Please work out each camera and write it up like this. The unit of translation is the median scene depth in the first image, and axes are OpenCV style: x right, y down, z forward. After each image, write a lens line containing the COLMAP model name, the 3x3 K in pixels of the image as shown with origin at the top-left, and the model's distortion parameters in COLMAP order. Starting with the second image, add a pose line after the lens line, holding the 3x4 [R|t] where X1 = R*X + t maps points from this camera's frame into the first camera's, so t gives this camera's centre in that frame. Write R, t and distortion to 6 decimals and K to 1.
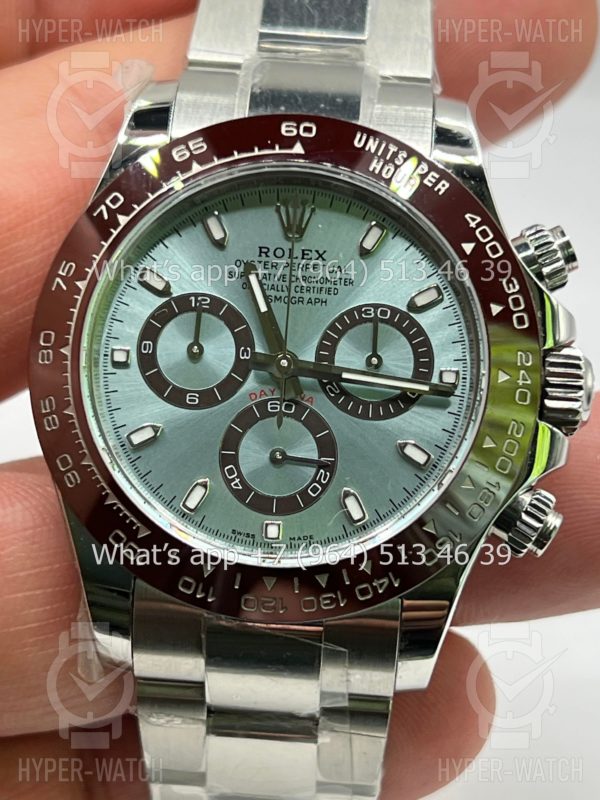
lens RADIAL K [[1884.0, 0, 288.9], [0, 1884.0, 397.1], [0, 0, 1]] dist [0.221372, 0.000000]
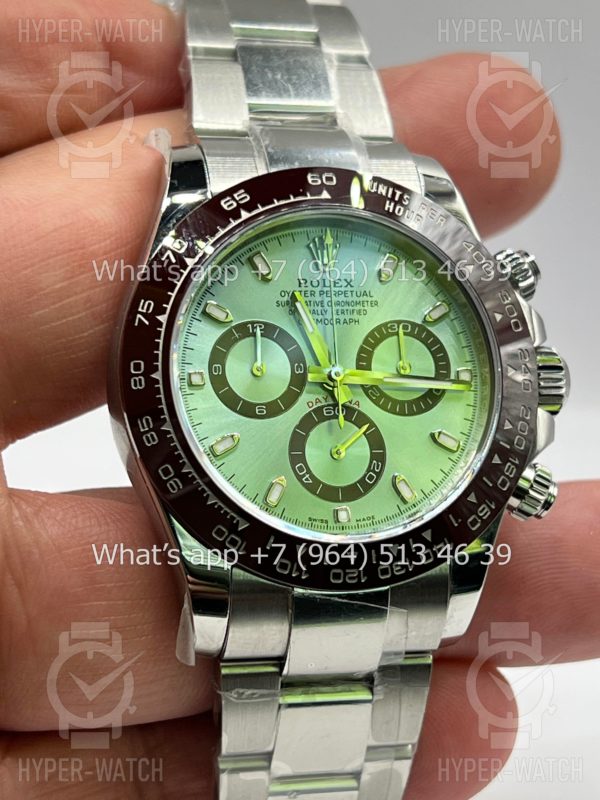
lens RADIAL K [[1884.0, 0, 304.9], [0, 1884.0, 413.1], [0, 0, 1]] dist [0.221372, 0.000000]
pose [[0.948655, -0.075827, 0.307089, -0.383074], [0.096348, 0.993978, -0.052202, 0.066005], [-0.301282, 0.079109, 0.950248, -0.115158]]
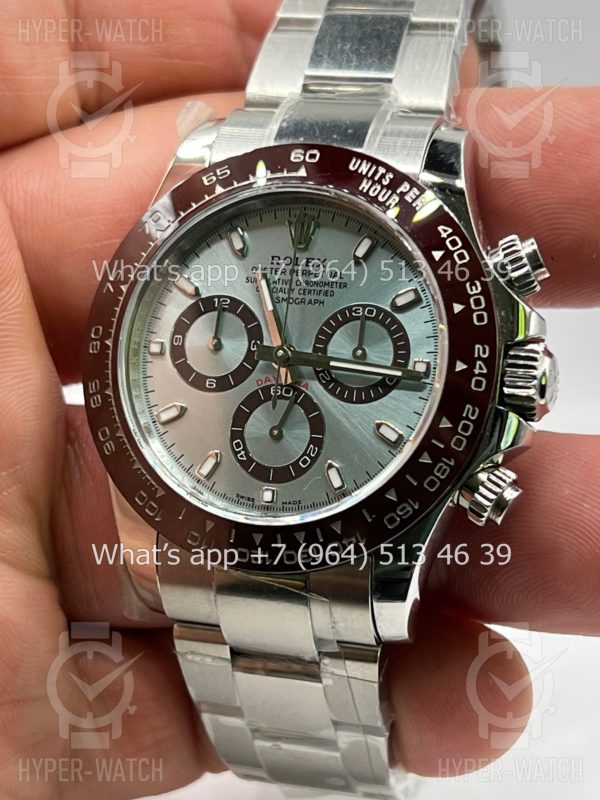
lens RADIAL K [[1884.0, 0, 316.4], [0, 1884.0, 409.9], [0, 0, 1]] dist [0.221372, 0.000000]
pose [[0.962628, 0.014824, -0.270420, 0.333695], [-0.023749, 0.999275, -0.029761, 0.051078], [0.269782, 0.035071, 0.962282, -0.123915]]
